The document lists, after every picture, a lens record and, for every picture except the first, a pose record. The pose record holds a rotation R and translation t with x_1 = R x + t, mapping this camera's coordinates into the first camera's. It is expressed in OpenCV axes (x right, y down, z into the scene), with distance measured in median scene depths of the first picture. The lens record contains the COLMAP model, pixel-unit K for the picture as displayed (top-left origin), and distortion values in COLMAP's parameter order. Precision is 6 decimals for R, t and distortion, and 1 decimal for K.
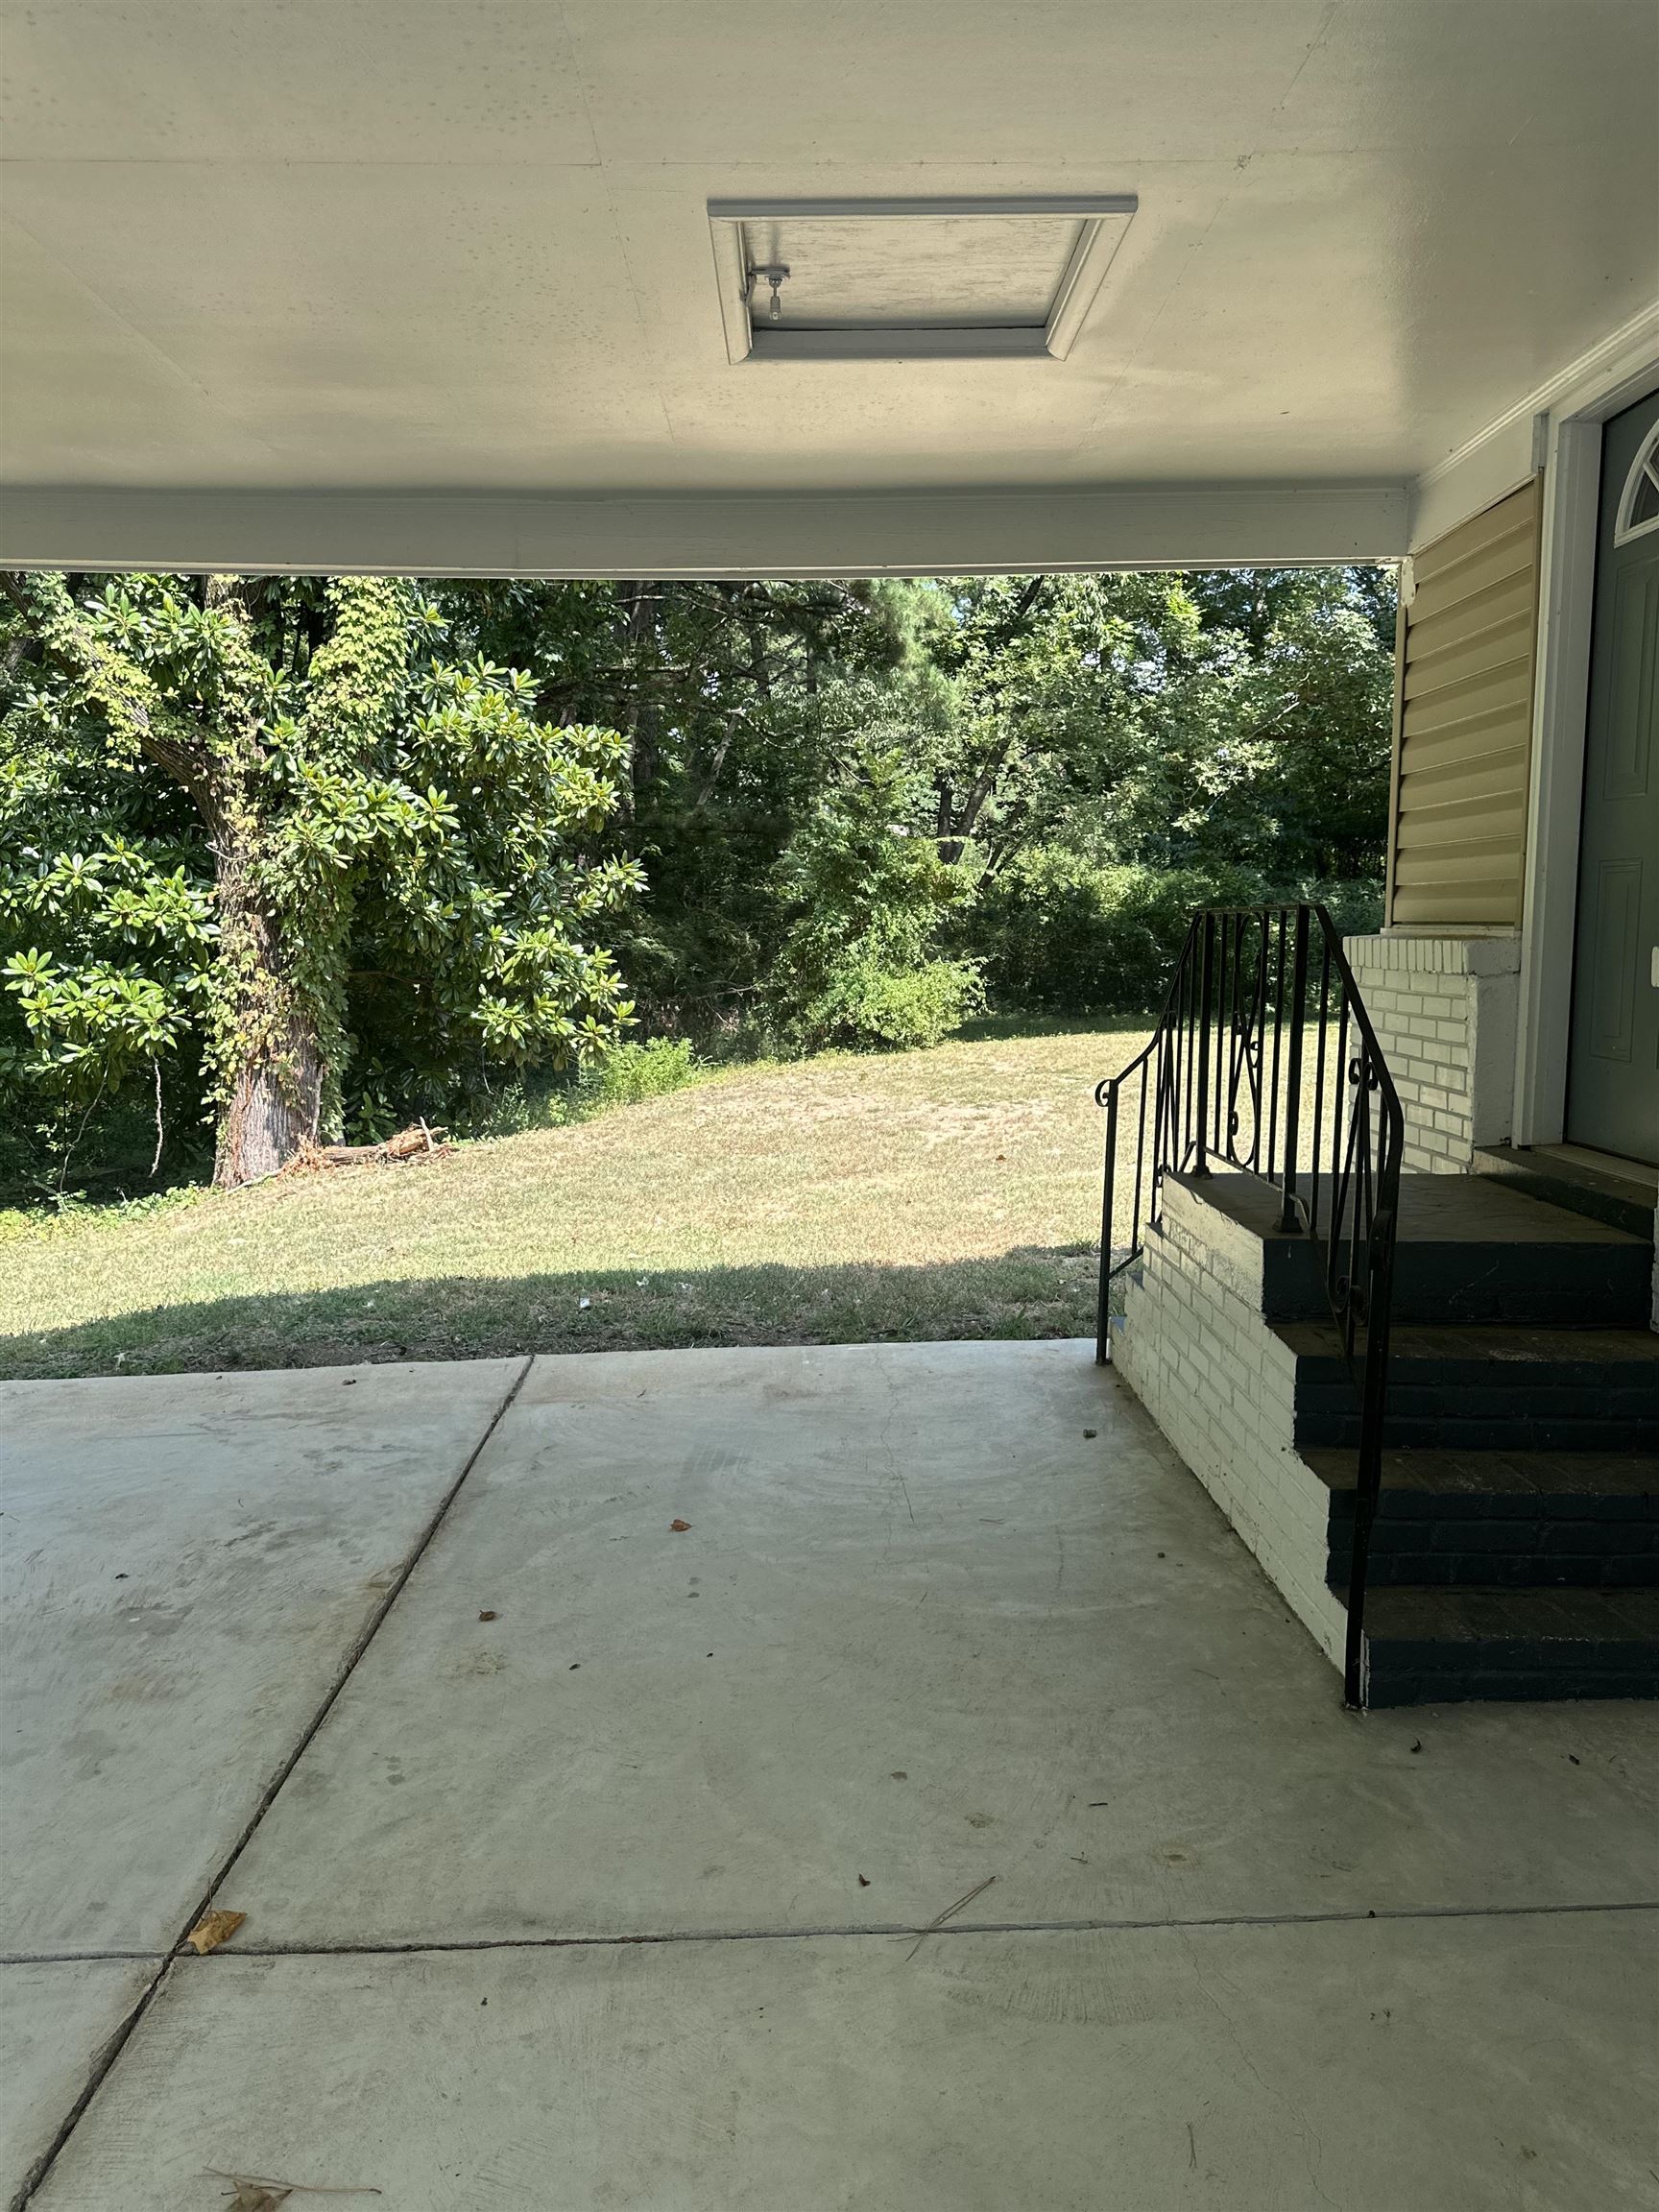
lens RADIAL K [[1549.1, 0, 889.7], [0, 1549.1, 1114.1], [0, 0, 1]] dist [0.013458, -0.027146]
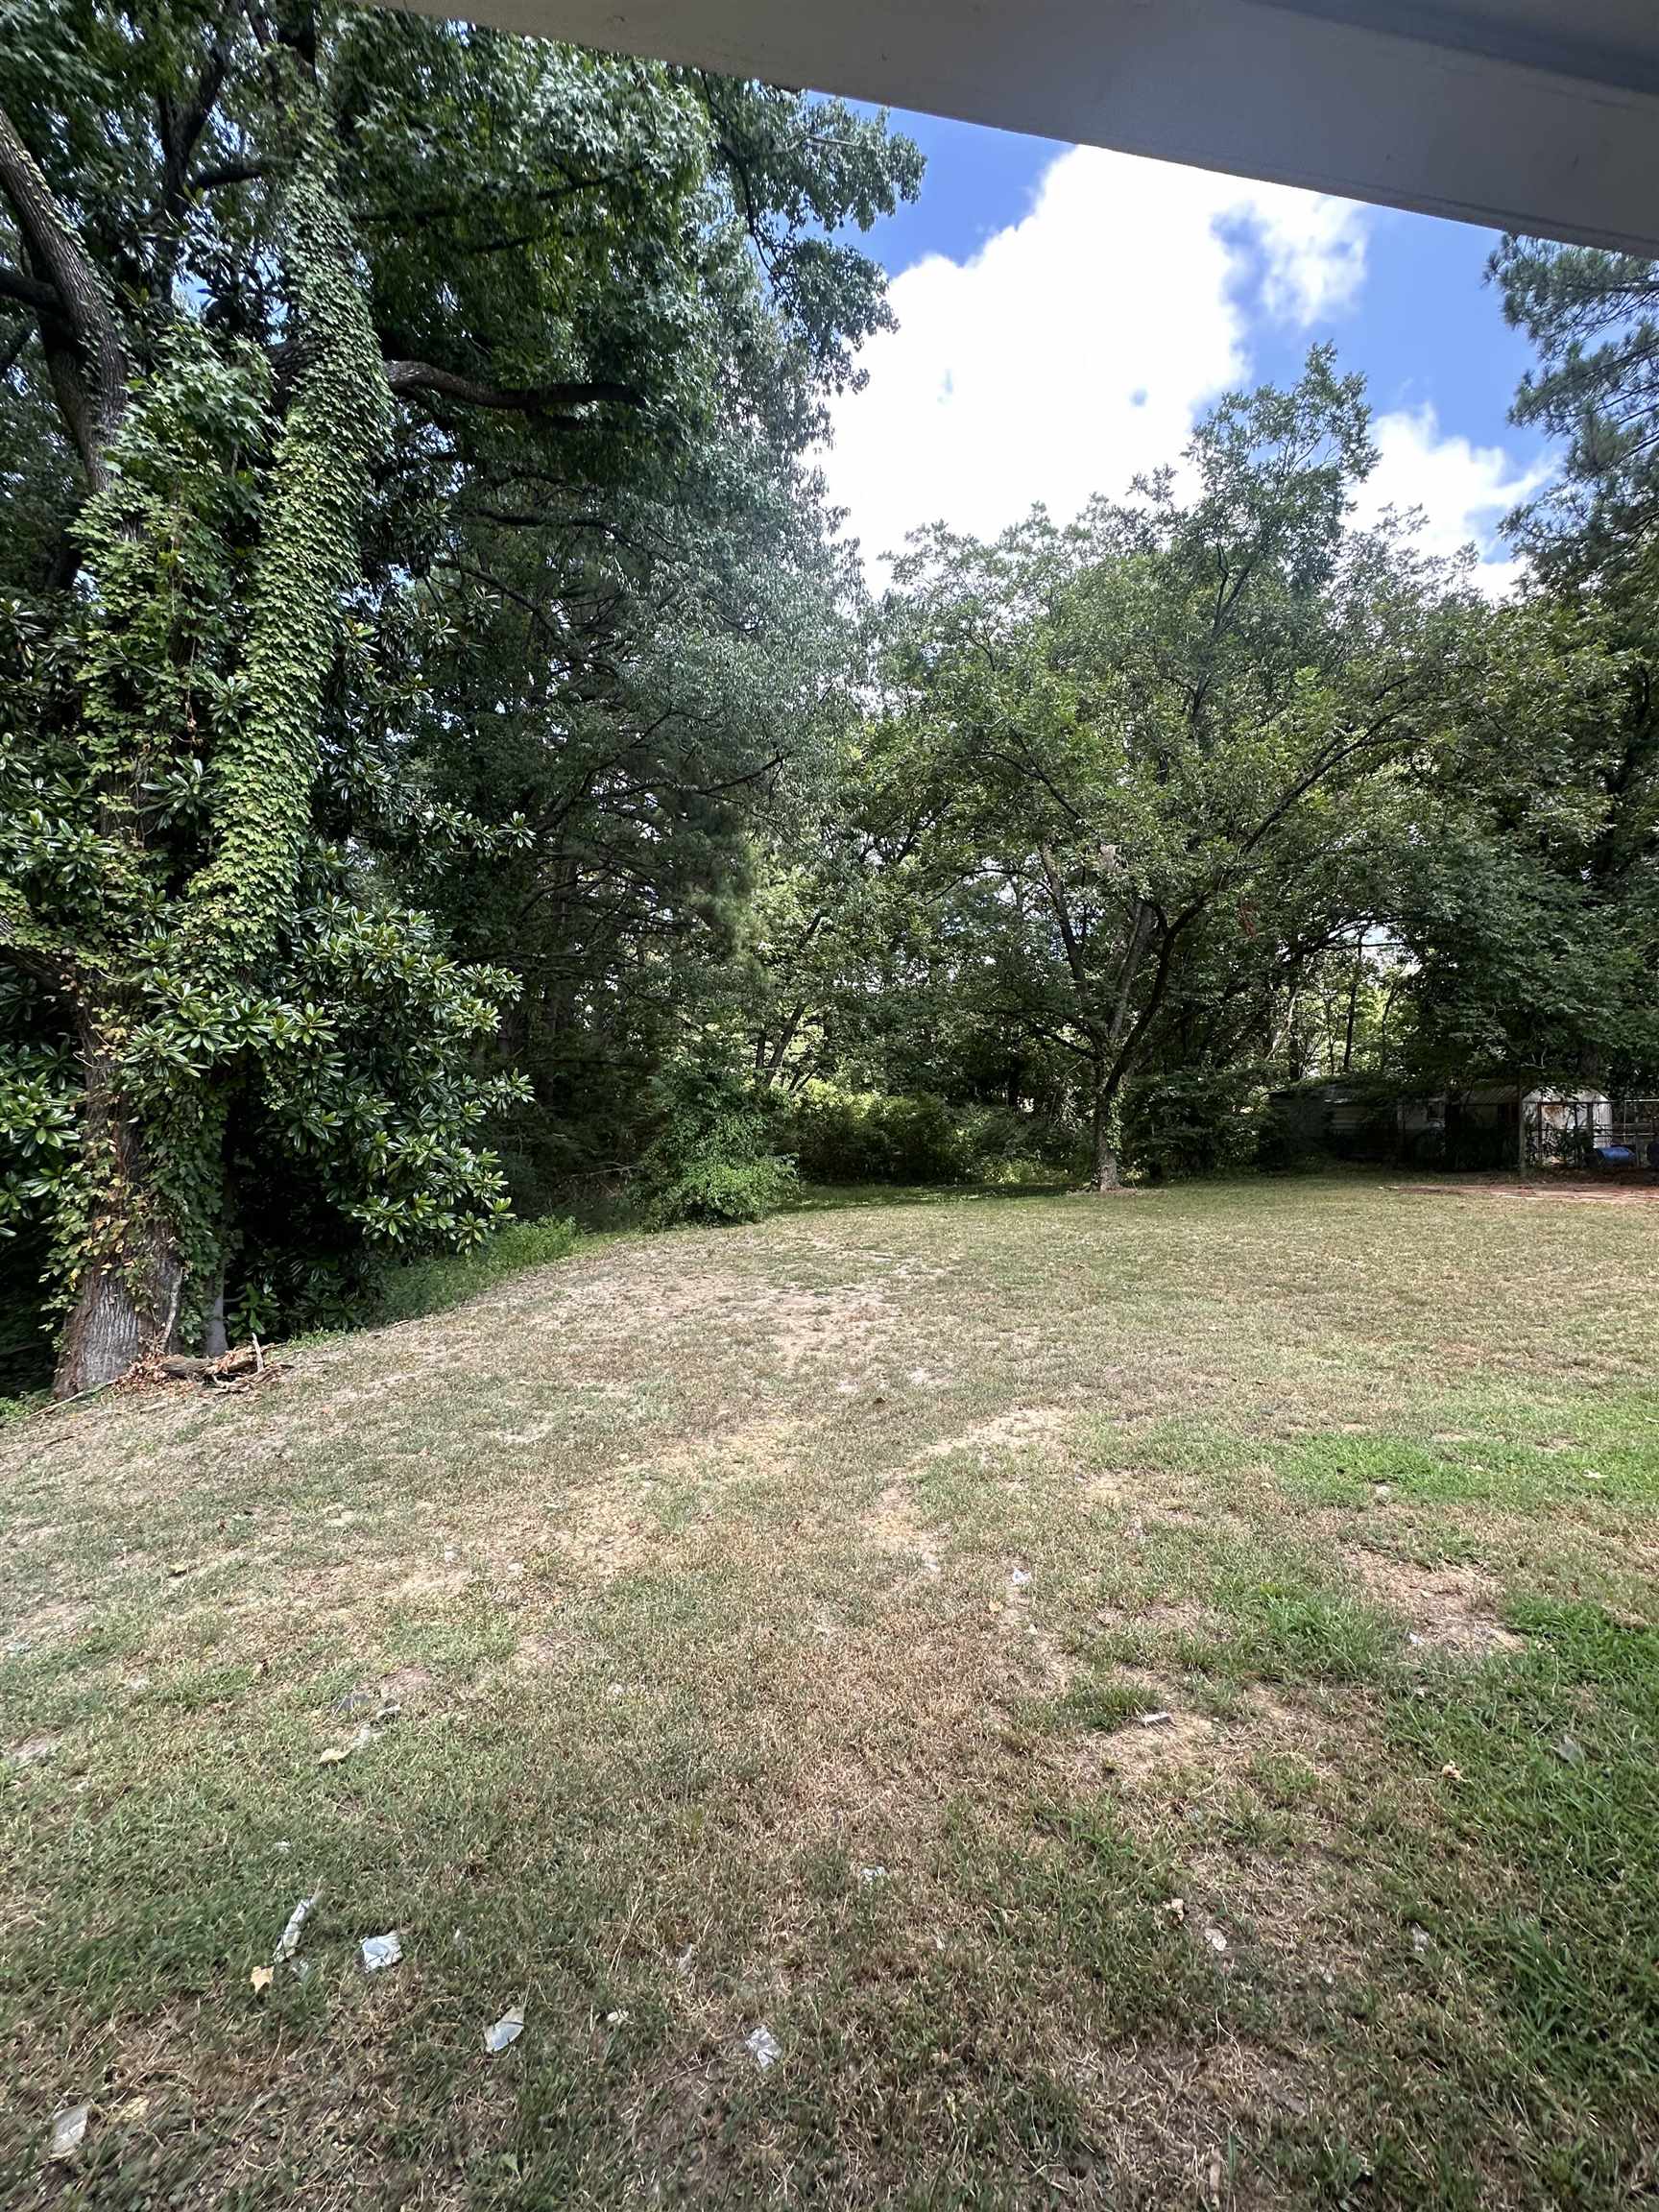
lens RADIAL K [[908.0, 0, 829.5], [0, 908.0, 1106.0], [0, 0, 1]] dist [0.000100, -0.000063]
pose [[0.992530, 0.009444, 0.121632, -0.016931], [0.007831, 0.990012, -0.140766, -0.050734], [-0.121747, 0.140667, 0.982543, 0.353512]]
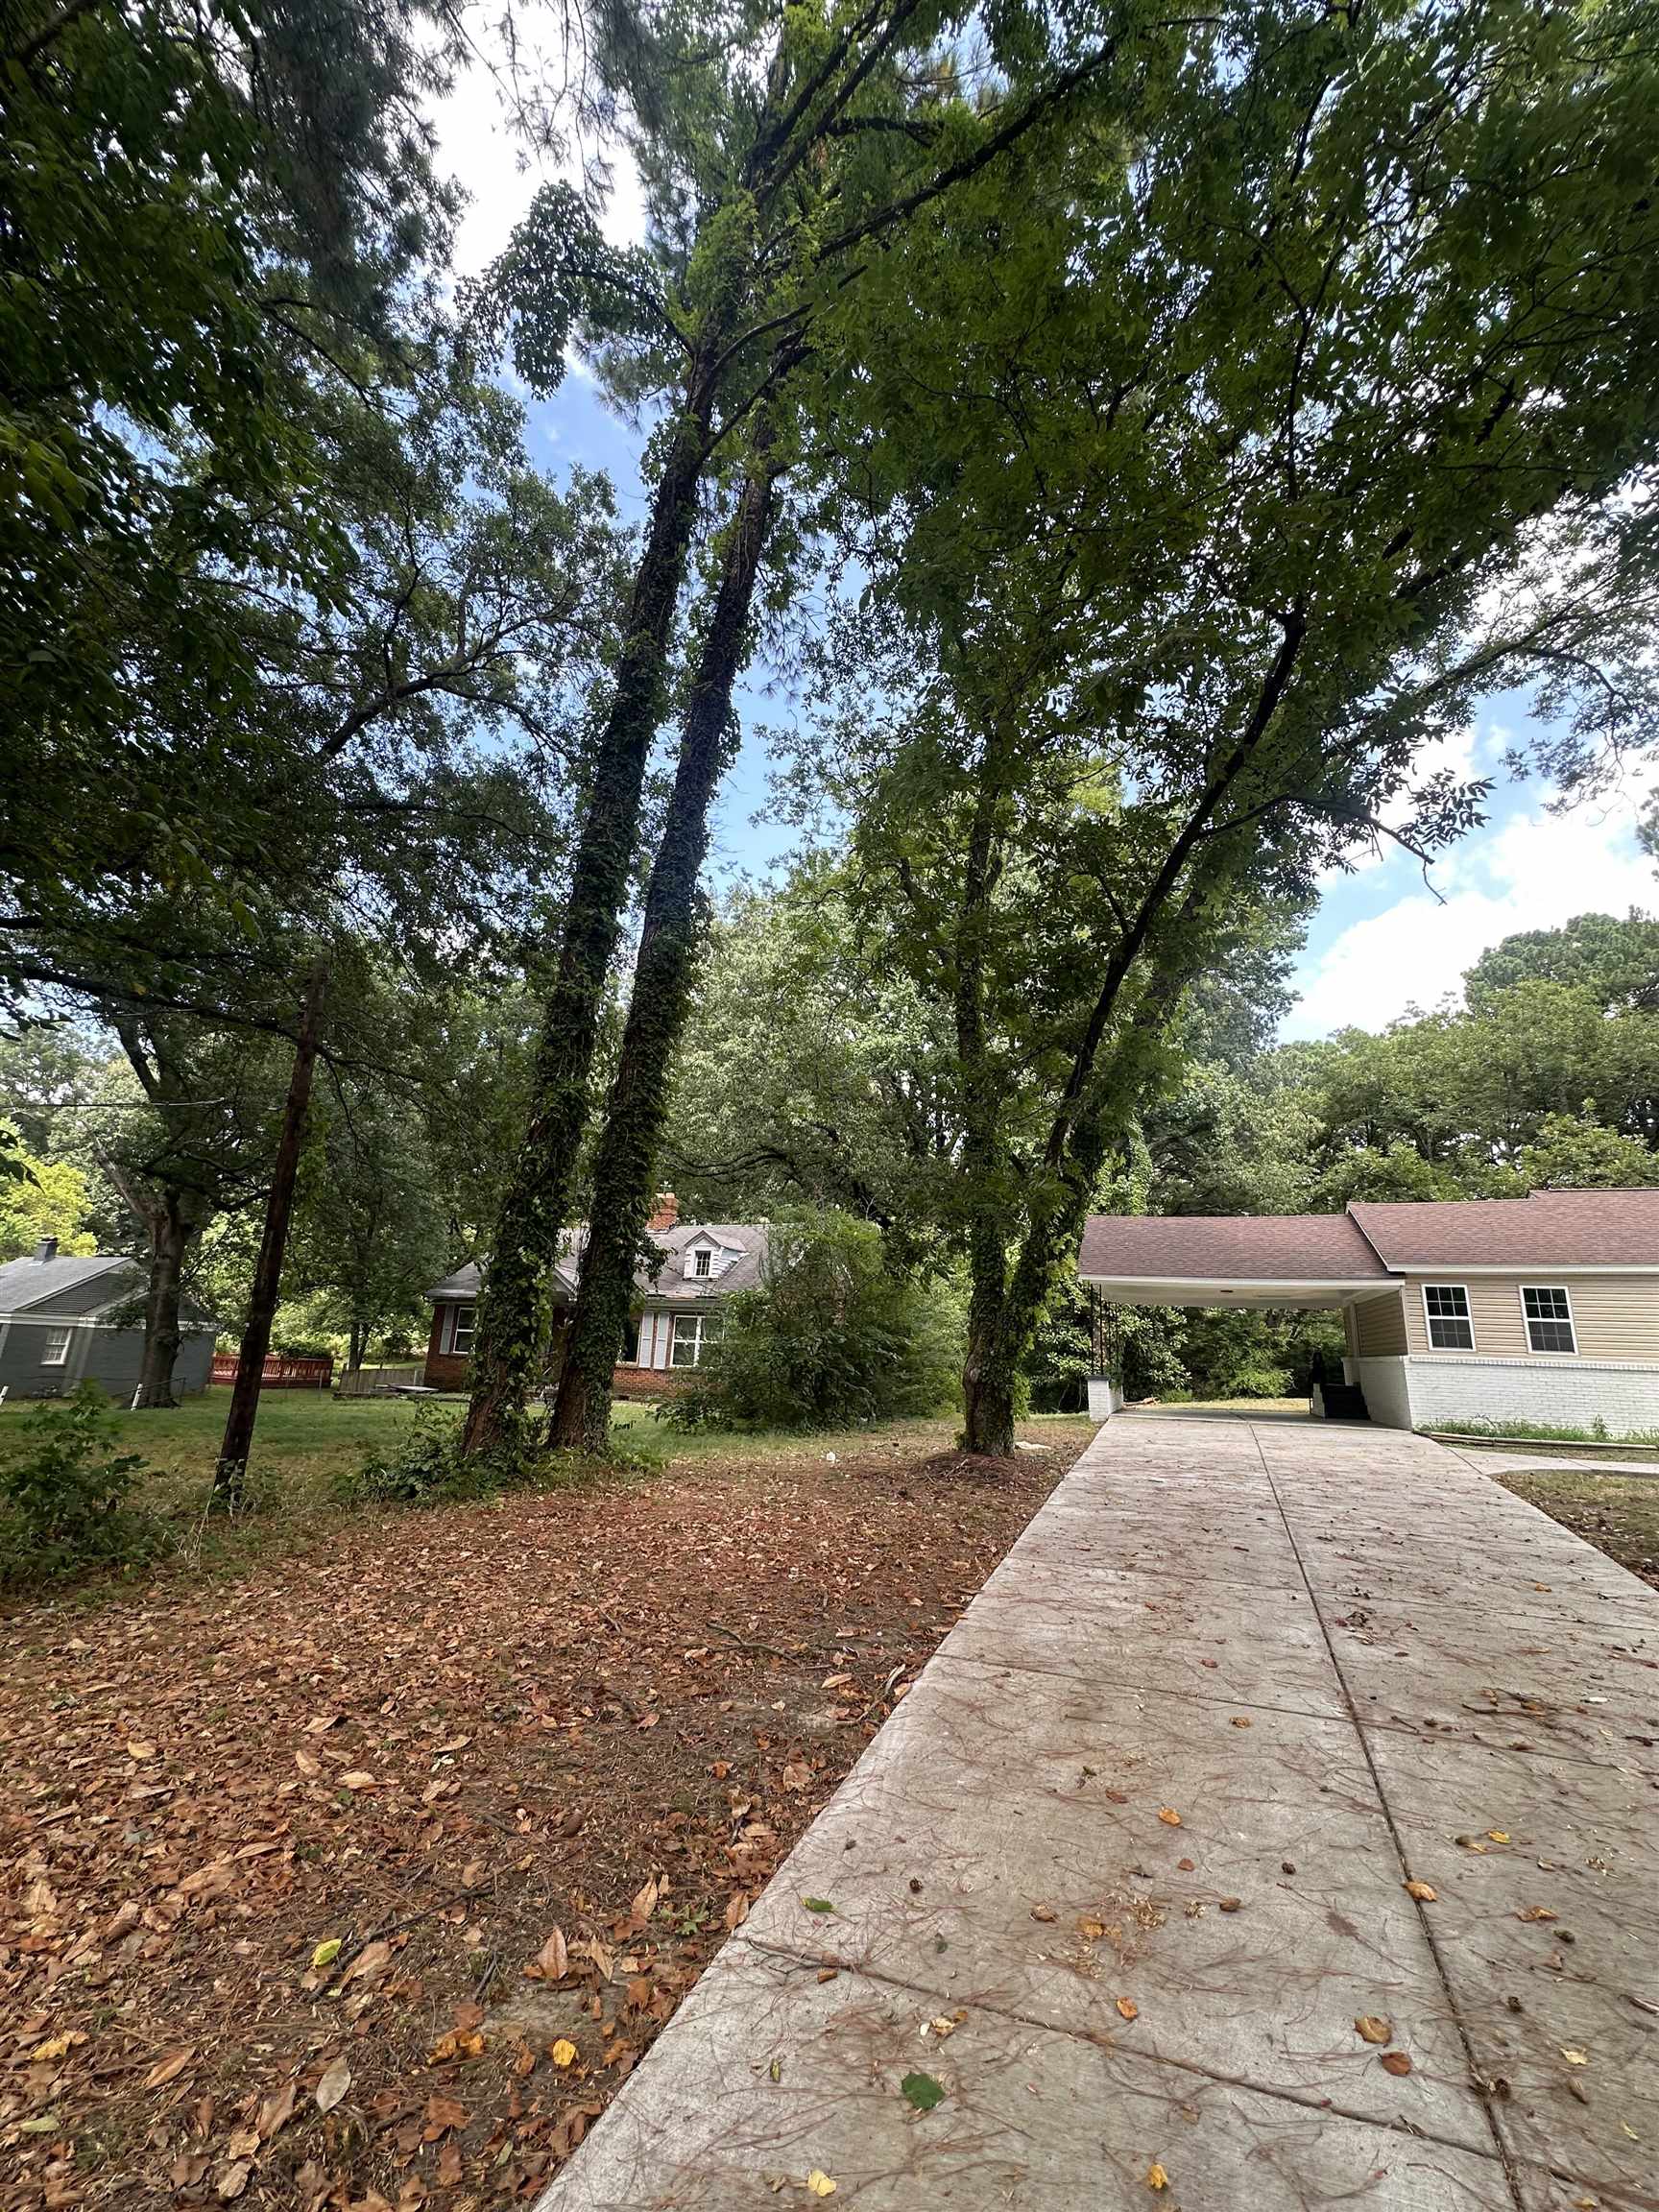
lens RADIAL K [[871.8, 0, 832.0], [0, 871.8, 1110.5], [0, 0, 1]] dist [-0.008859, -0.000023]
pose [[0.914770, -0.070947, -0.397697, -0.084397], [-0.087095, 0.926670, -0.365647, 0.219167], [0.394475, 0.369120, 0.841510, -1.612189]]
